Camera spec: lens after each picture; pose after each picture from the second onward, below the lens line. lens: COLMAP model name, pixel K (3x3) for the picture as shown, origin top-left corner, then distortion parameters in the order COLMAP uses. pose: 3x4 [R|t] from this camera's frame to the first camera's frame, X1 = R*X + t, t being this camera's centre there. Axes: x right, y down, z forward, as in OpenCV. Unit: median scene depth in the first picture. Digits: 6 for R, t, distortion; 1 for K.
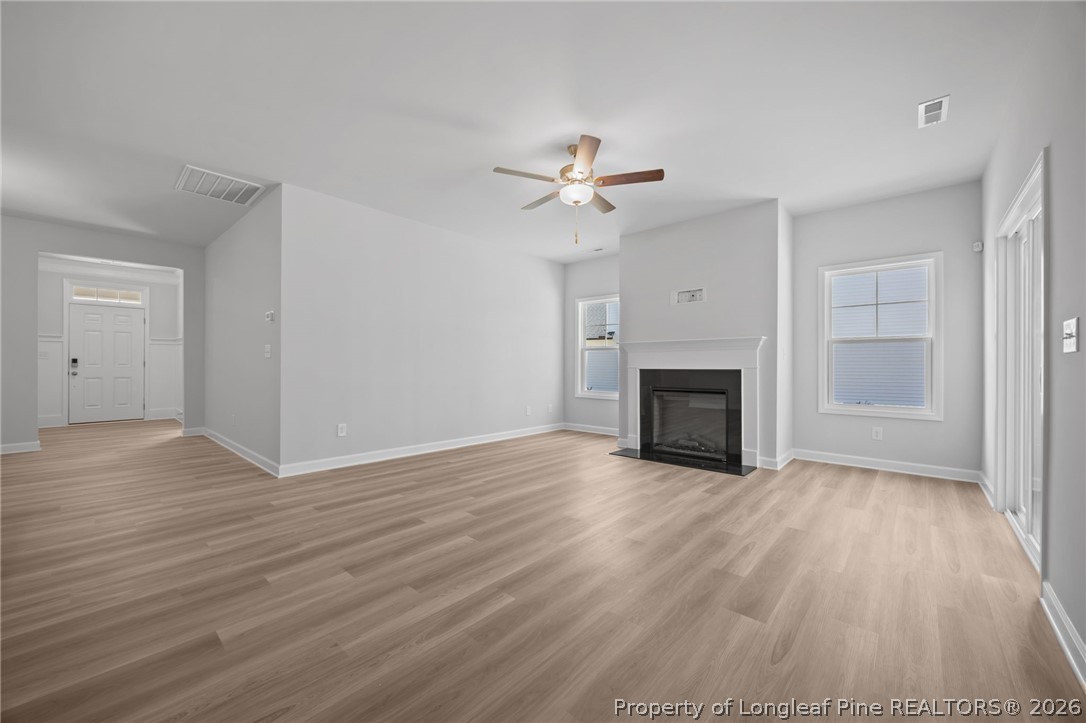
lens RADIAL K [[414.8, 0, 547.3], [0, 414.8, 364.0], [0, 0, 1]] dist [-0.004327, 0.000592]
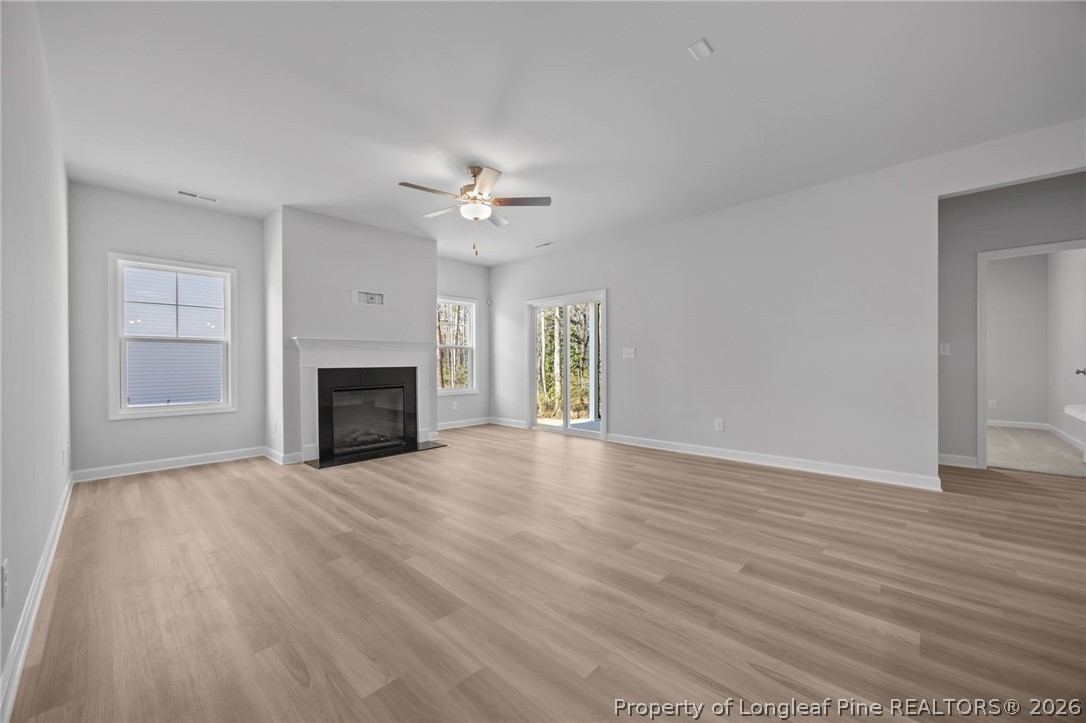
lens RADIAL K [[414.8, 0, 547.6], [0, 414.8, 366.9], [0, 0, 1]] dist [-0.004327, 0.000592]
pose [[0.026274, -0.013898, 0.999558, -0.747044], [0.003162, 0.999899, 0.013820, -0.002272], [-0.999650, 0.002798, 0.026316, 0.555715]]
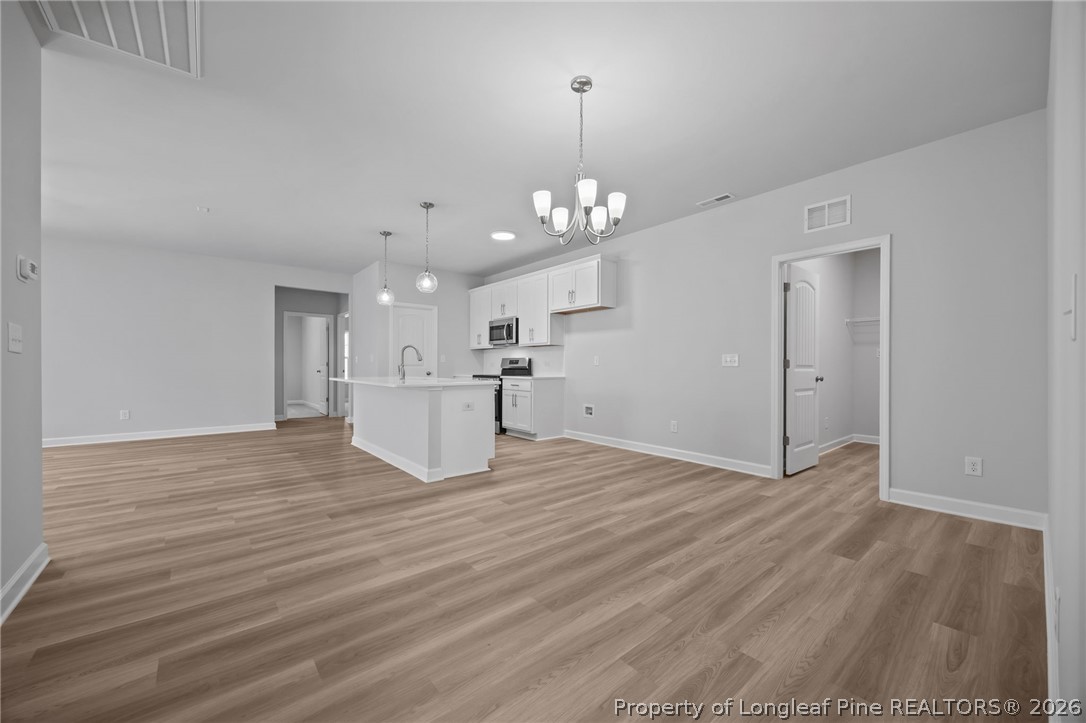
lens RADIAL K [[414.8, 0, 548.3], [0, 414.8, 365.9], [0, 0, 1]] dist [-0.004327, 0.000592]
pose [[-0.989648, -0.007902, 0.143300, -1.205751], [-0.008255, 0.999964, -0.001869, -0.000883], [-0.143280, -0.003032, -0.989678, 1.242819]]
